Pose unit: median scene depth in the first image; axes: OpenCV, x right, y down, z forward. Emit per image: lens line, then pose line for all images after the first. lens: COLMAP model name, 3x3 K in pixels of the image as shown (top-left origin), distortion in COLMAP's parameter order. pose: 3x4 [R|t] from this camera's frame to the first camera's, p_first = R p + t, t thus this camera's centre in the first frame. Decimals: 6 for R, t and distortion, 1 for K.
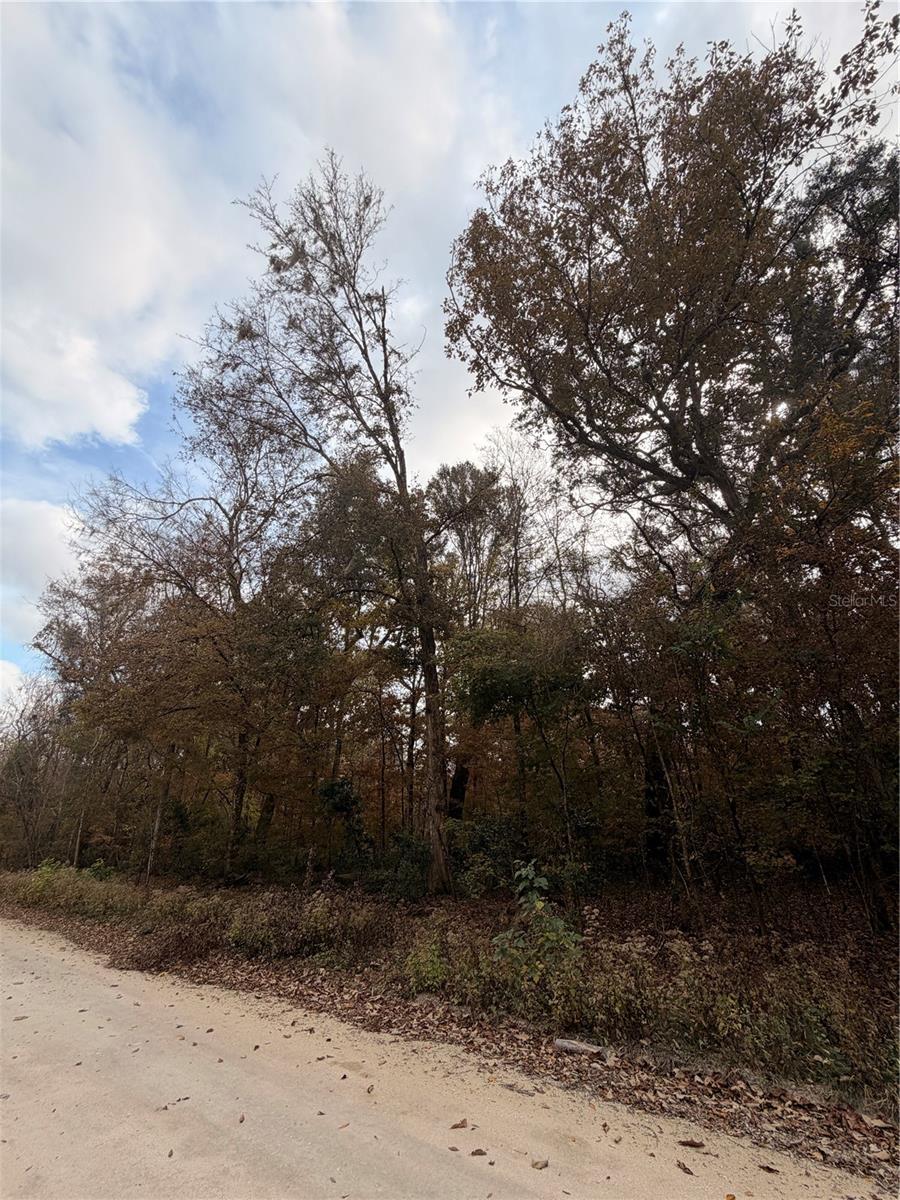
lens RADIAL K [[479.9, 0, 449.4], [0, 479.9, 597.1], [0, 0, 1]] dist [0.000512, -0.000004]
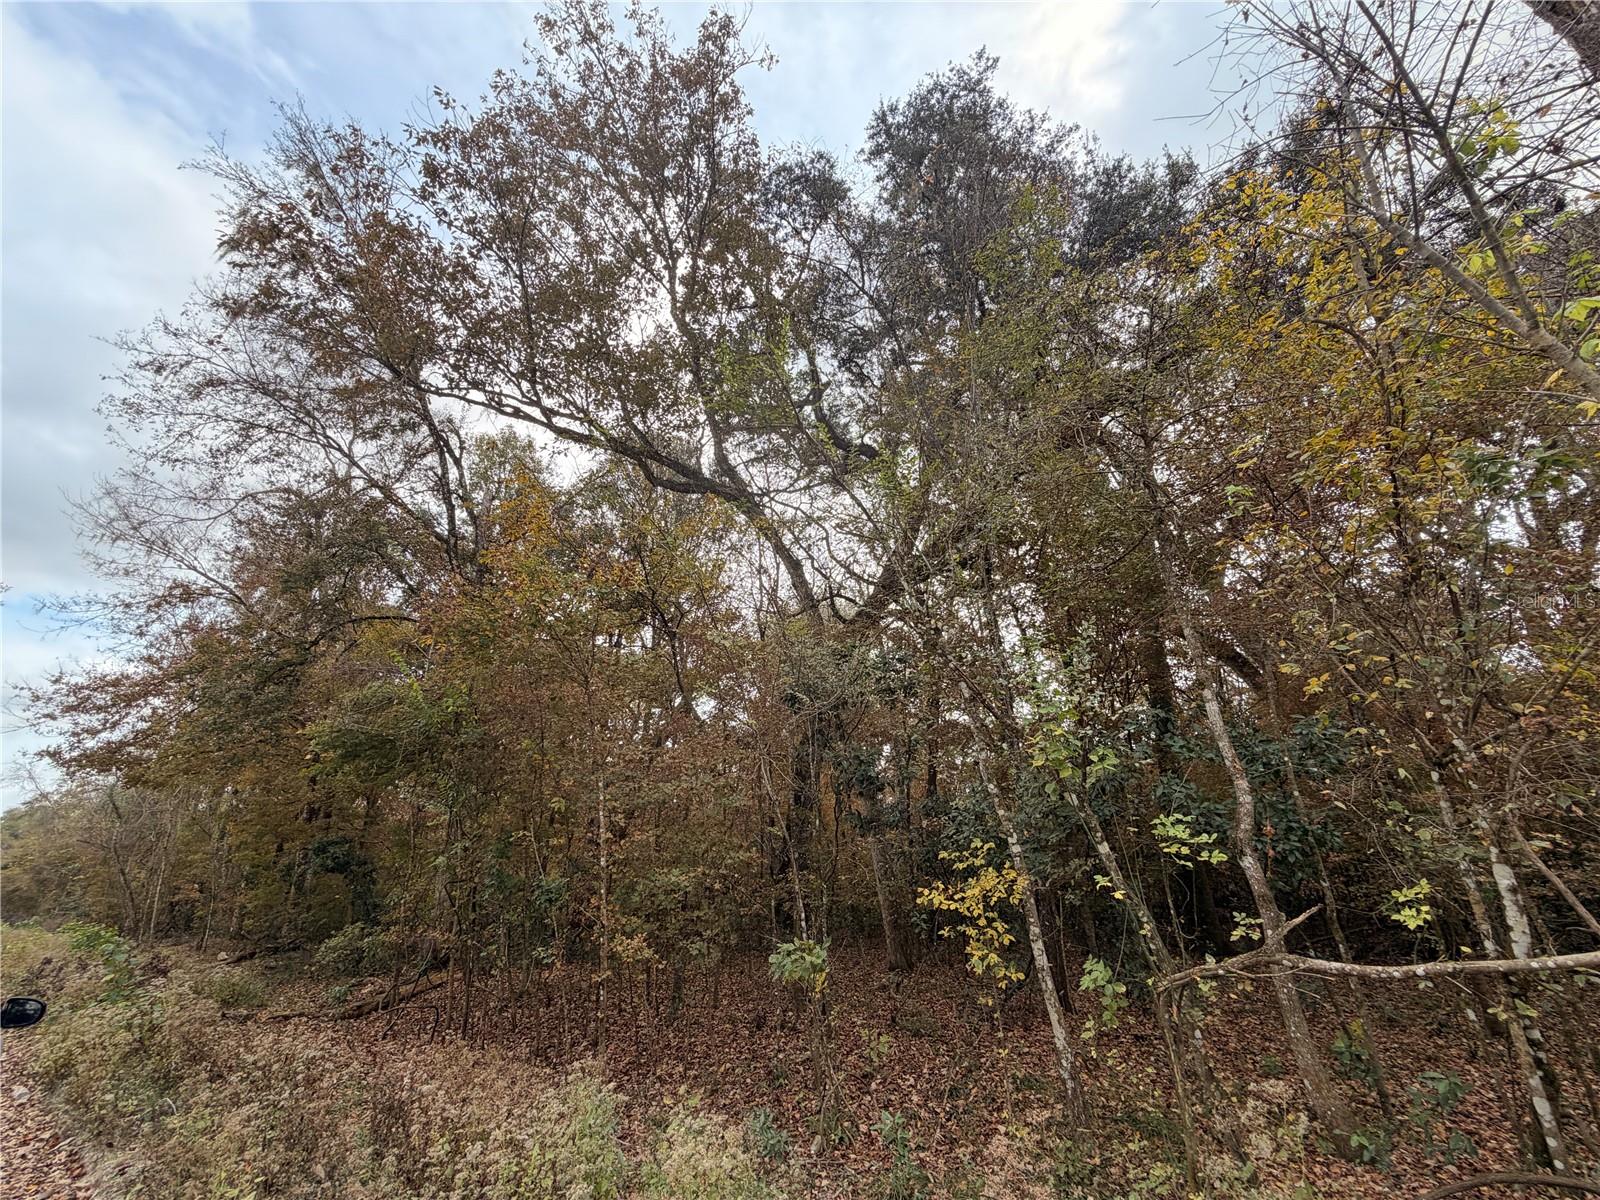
lens RADIAL K [[639.9, 0, 796.9], [0, 639.9, 607.3], [0, 0, 1]] dist [0.000512, -0.000004]
pose [[0.999941, -0.006913, -0.008331, 0.544829], [0.007369, 0.998403, 0.056011, -0.085989], [0.007931, -0.056069, 0.998395, -0.126946]]
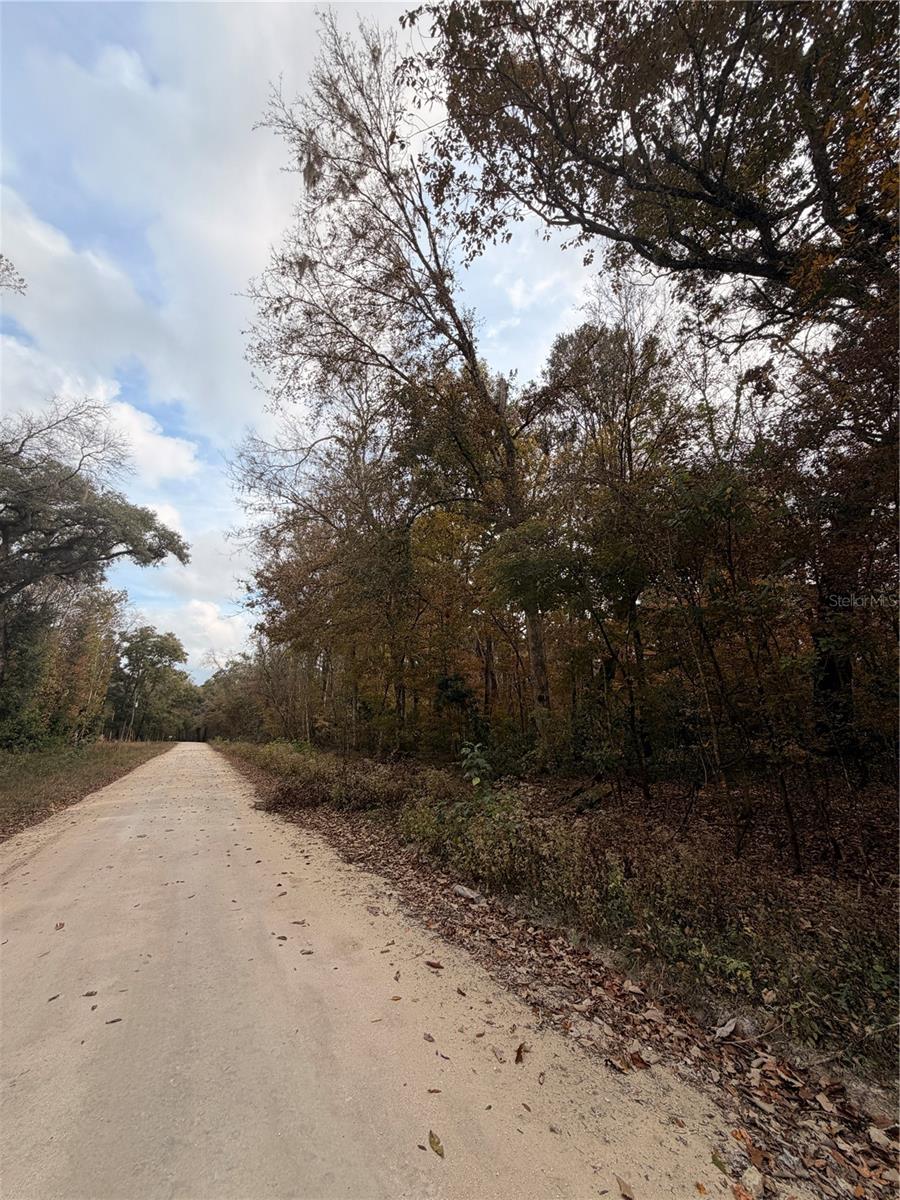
lens RADIAL K [[479.9, 0, 450.5], [0, 479.9, 600.0], [0, 0, 1]] dist [0.000512, -0.000004]
pose [[0.921222, -0.092830, -0.377799, 0.183726], [0.170512, 0.969214, 0.177626, 0.010147], [0.349679, -0.228052, 0.908690, 0.023782]]
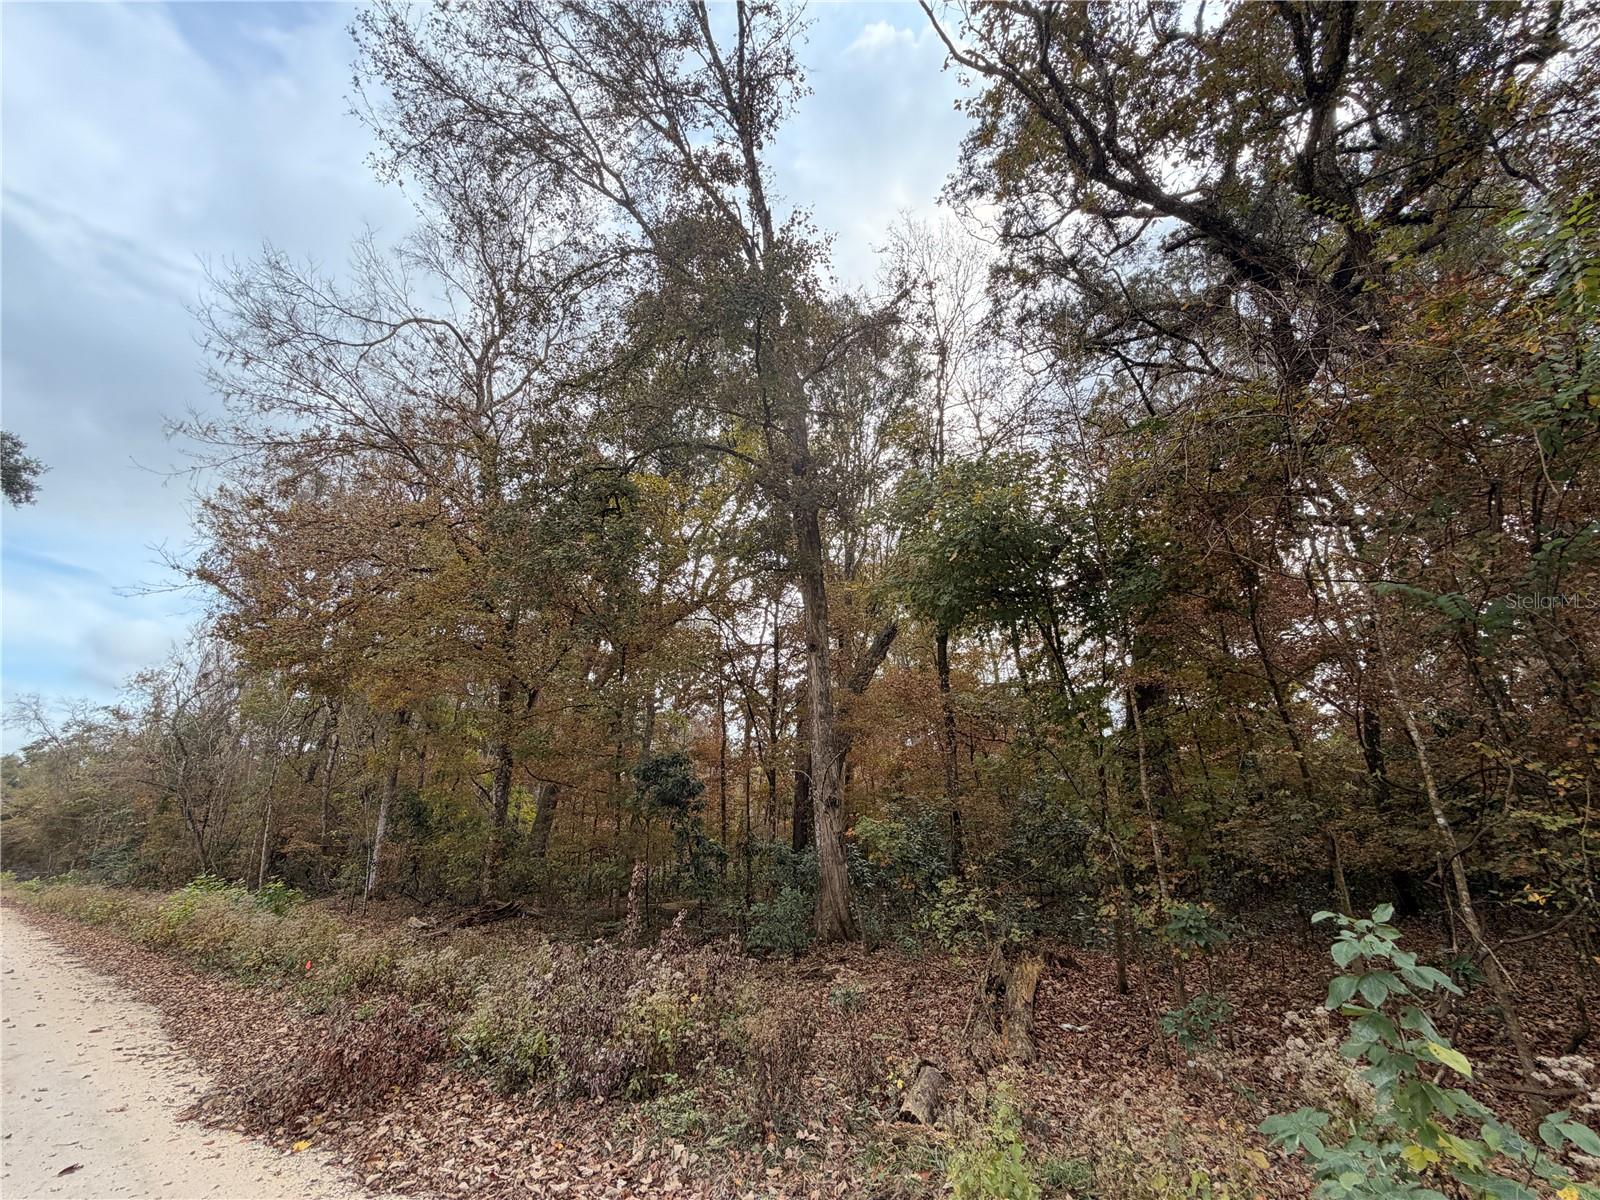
lens RADIAL K [[639.9, 0, 795.5], [0, 639.9, 605.0], [0, 0, 1]] dist [0.000512, -0.000004]
pose [[0.999746, 0.017832, 0.013802, -0.071257], [-0.019073, 0.995227, 0.095710, 0.100450], [-0.012029, -0.095949, 0.995314, 0.194877]]
